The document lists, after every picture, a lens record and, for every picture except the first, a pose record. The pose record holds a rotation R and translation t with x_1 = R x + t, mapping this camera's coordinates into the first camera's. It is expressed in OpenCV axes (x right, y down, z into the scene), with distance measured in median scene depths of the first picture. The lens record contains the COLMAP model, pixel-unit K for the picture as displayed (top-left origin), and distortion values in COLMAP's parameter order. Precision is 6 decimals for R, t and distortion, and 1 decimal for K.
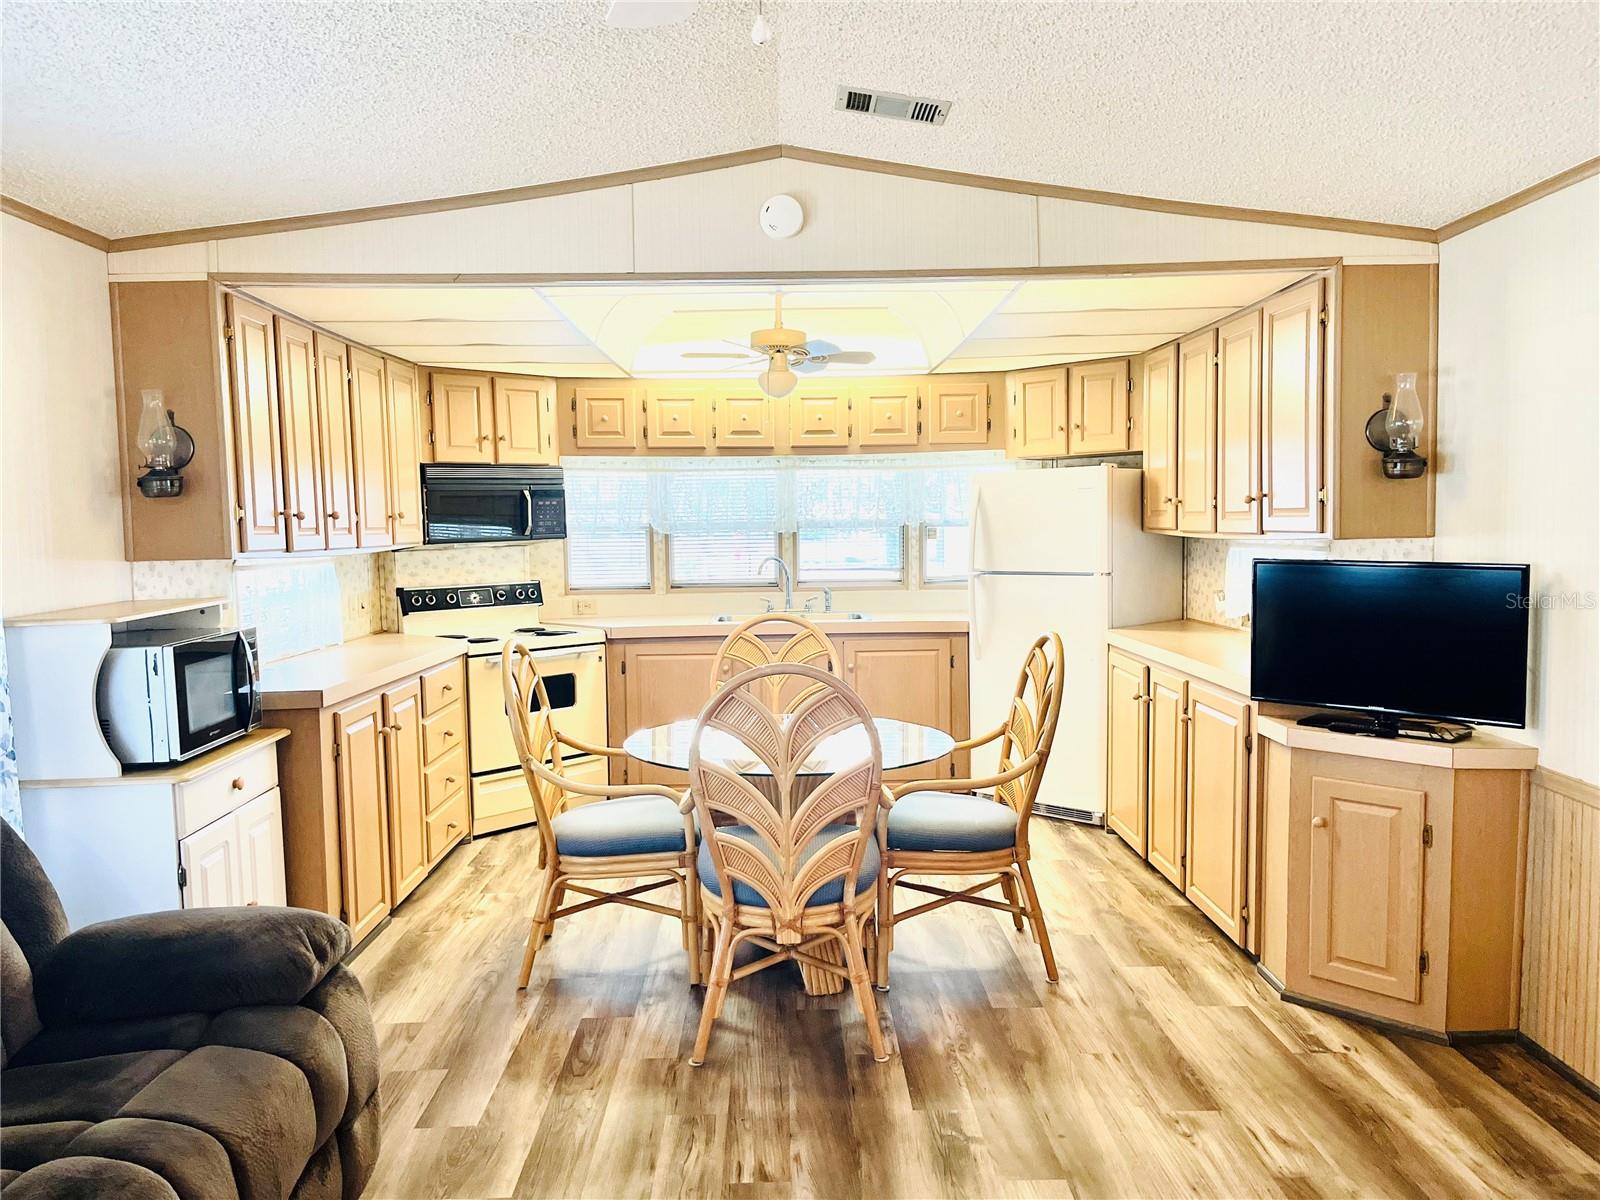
lens RADIAL K [[1212.2, 0, 802.3], [0, 1212.2, 597.0], [0, 0, 1]] dist [0.059410, -0.067937]
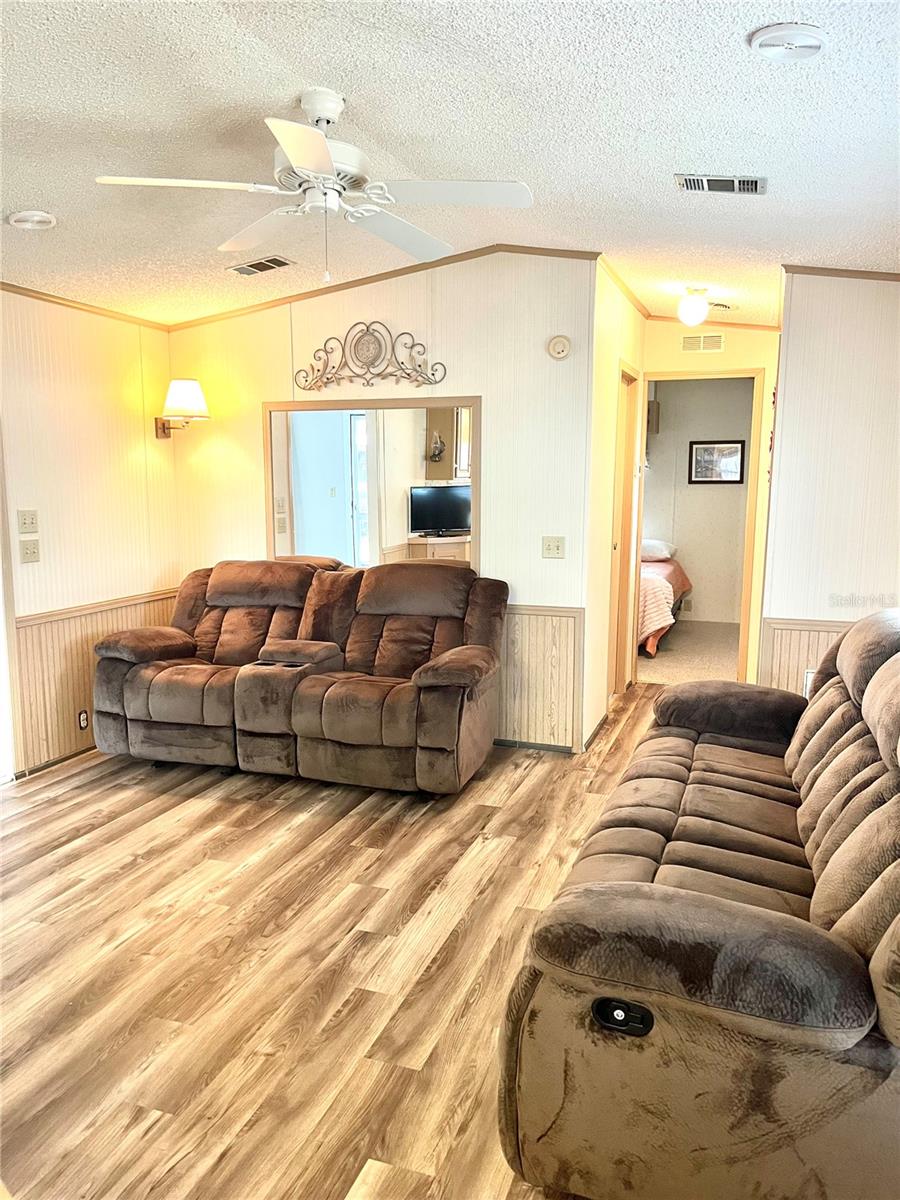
lens RADIAL K [[918.5, 0, 453.4], [0, 918.5, 598.9], [0, 0, 1]] dist [-0.002714, -0.007861]
pose [[-0.939404, -0.034504, 0.341071, -0.377248], [0.033125, 0.981130, 0.190491, -0.060251], [-0.341208, 0.190246, -0.920534, 1.104438]]
